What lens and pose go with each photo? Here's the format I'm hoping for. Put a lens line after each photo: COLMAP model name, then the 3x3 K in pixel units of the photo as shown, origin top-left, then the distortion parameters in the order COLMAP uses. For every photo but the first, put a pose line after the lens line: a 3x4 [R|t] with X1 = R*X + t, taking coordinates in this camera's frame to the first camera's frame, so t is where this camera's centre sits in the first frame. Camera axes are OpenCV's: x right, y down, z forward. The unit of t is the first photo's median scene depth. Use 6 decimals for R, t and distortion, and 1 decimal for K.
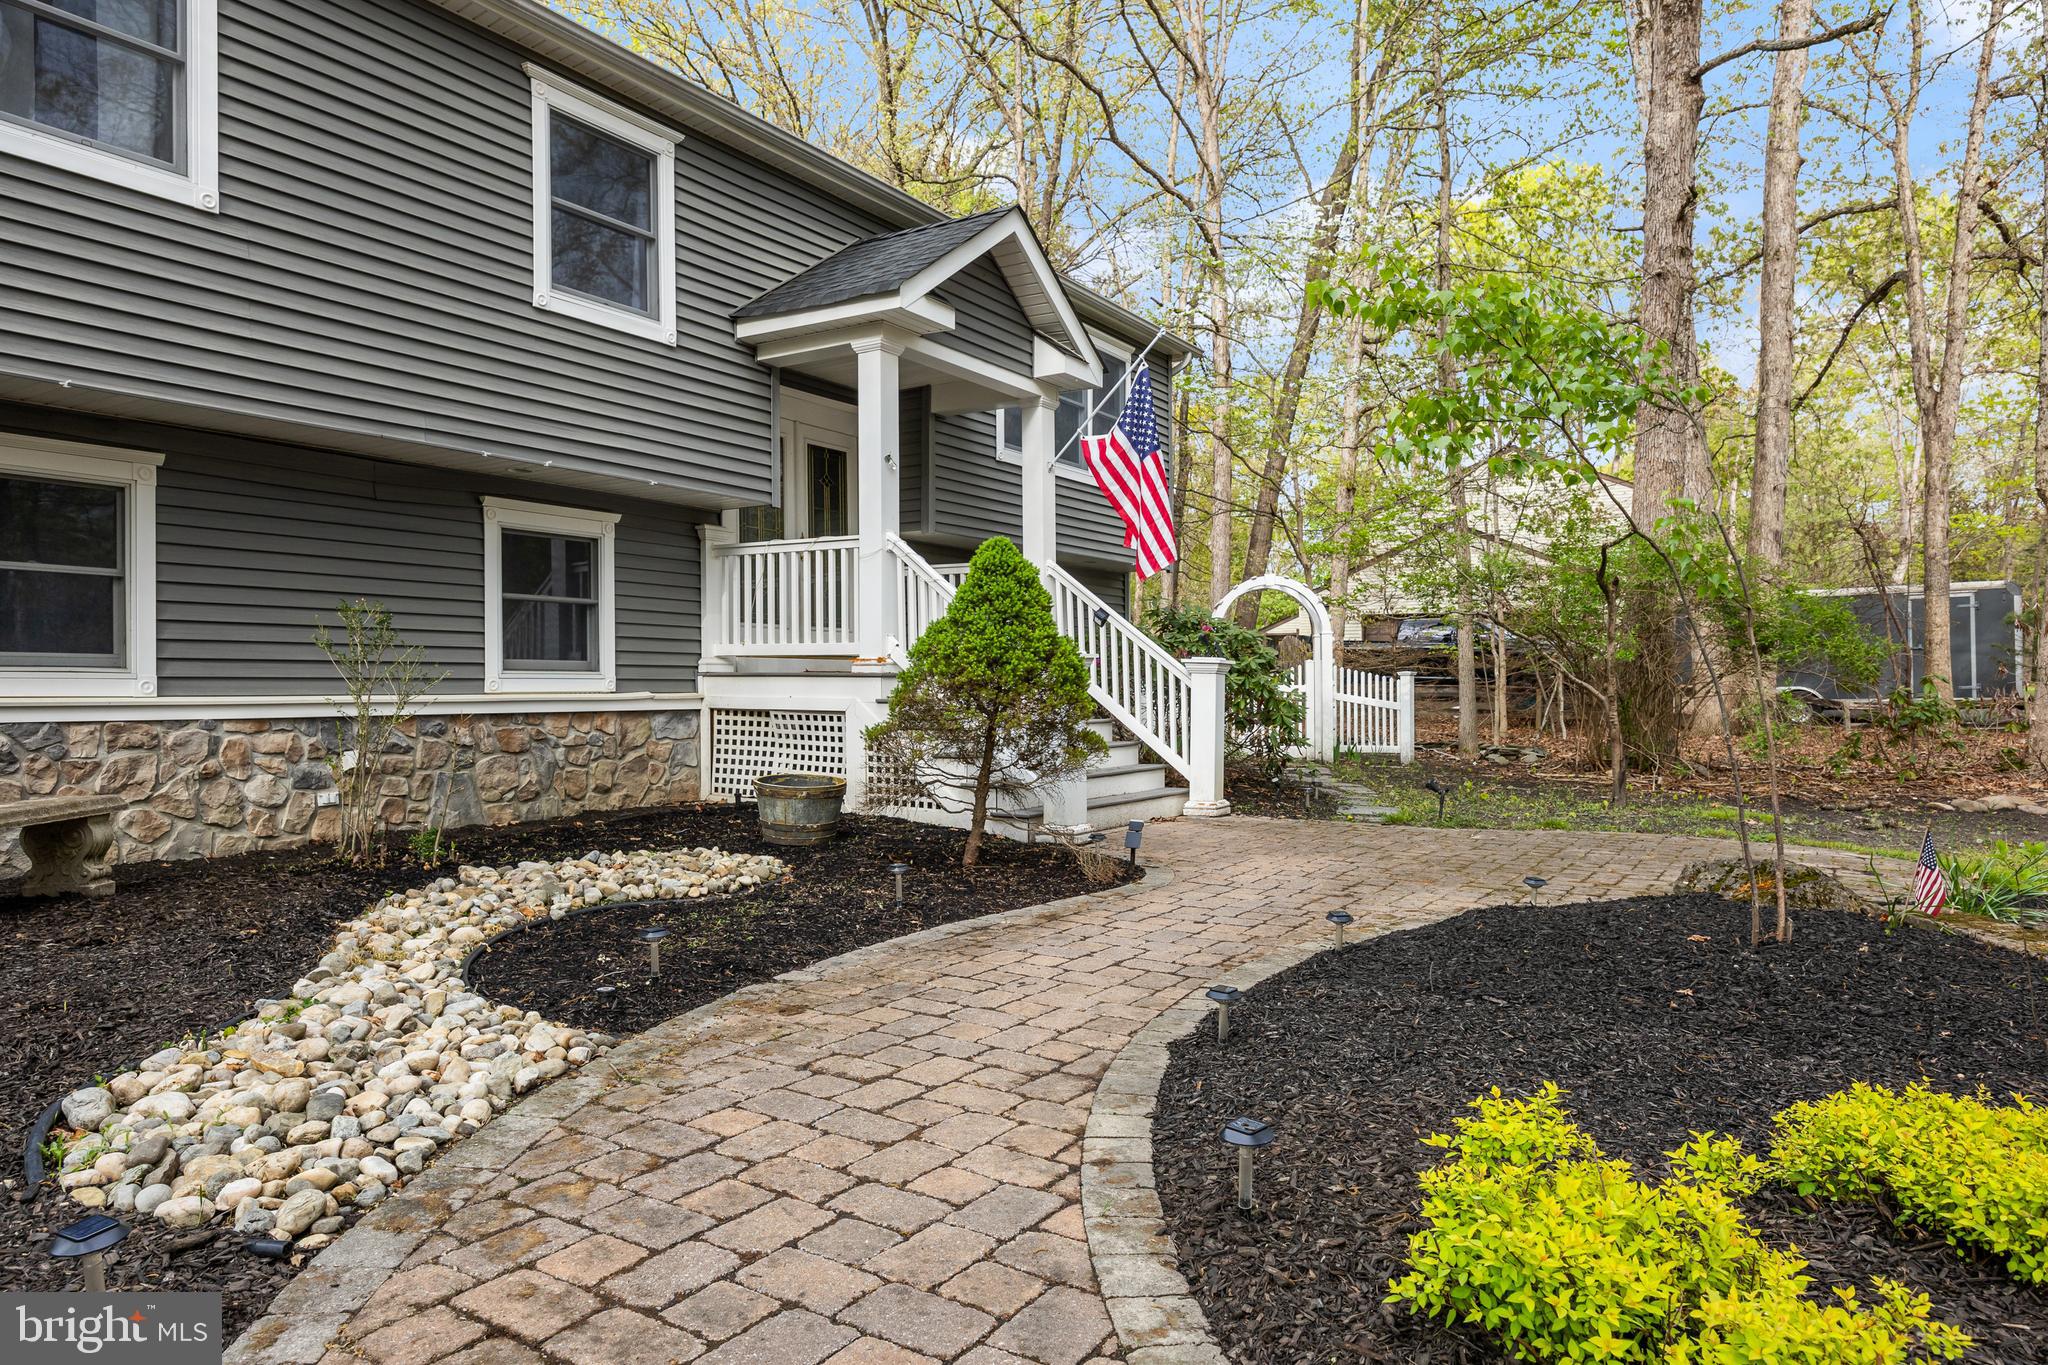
lens RADIAL K [[1267.4, 0, 1024.0], [0, 1267.4, 682.5], [0, 0, 1]] dist [-0.006917, -0.001697]
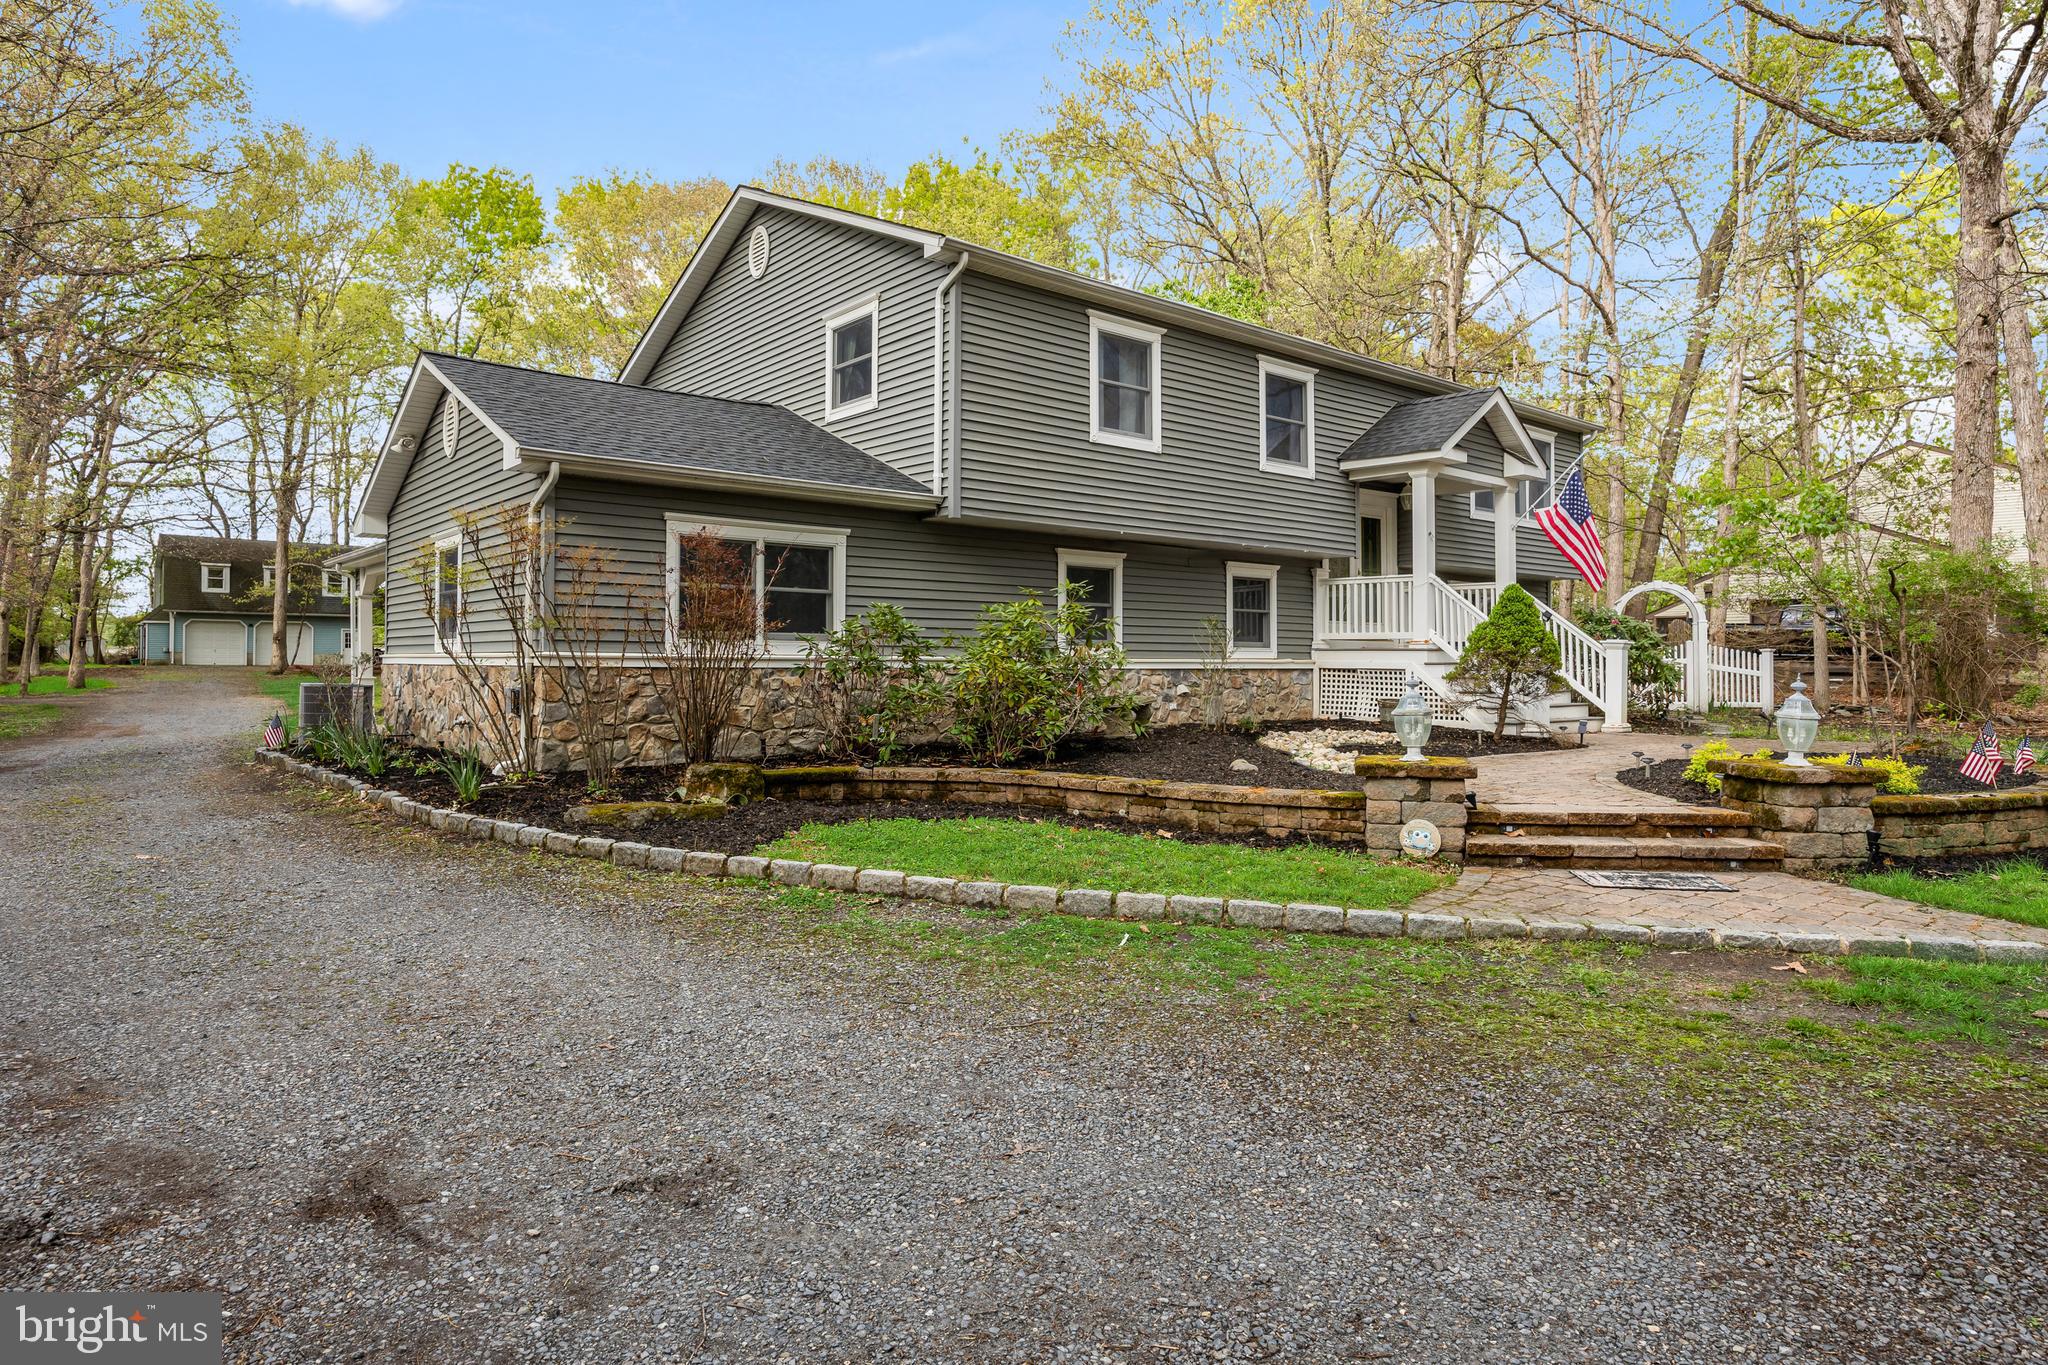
lens RADIAL K [[1186.5, 0, 1029.2], [0, 1186.5, 645.8], [0, 0, 1]] dist [-0.001989, 0.000232]
pose [[0.956054, -0.000983, -0.293189, -0.142148], [-0.002975, 0.999910, -0.013056, 0.011504], [0.293175, 0.013354, 0.955965, -0.753280]]
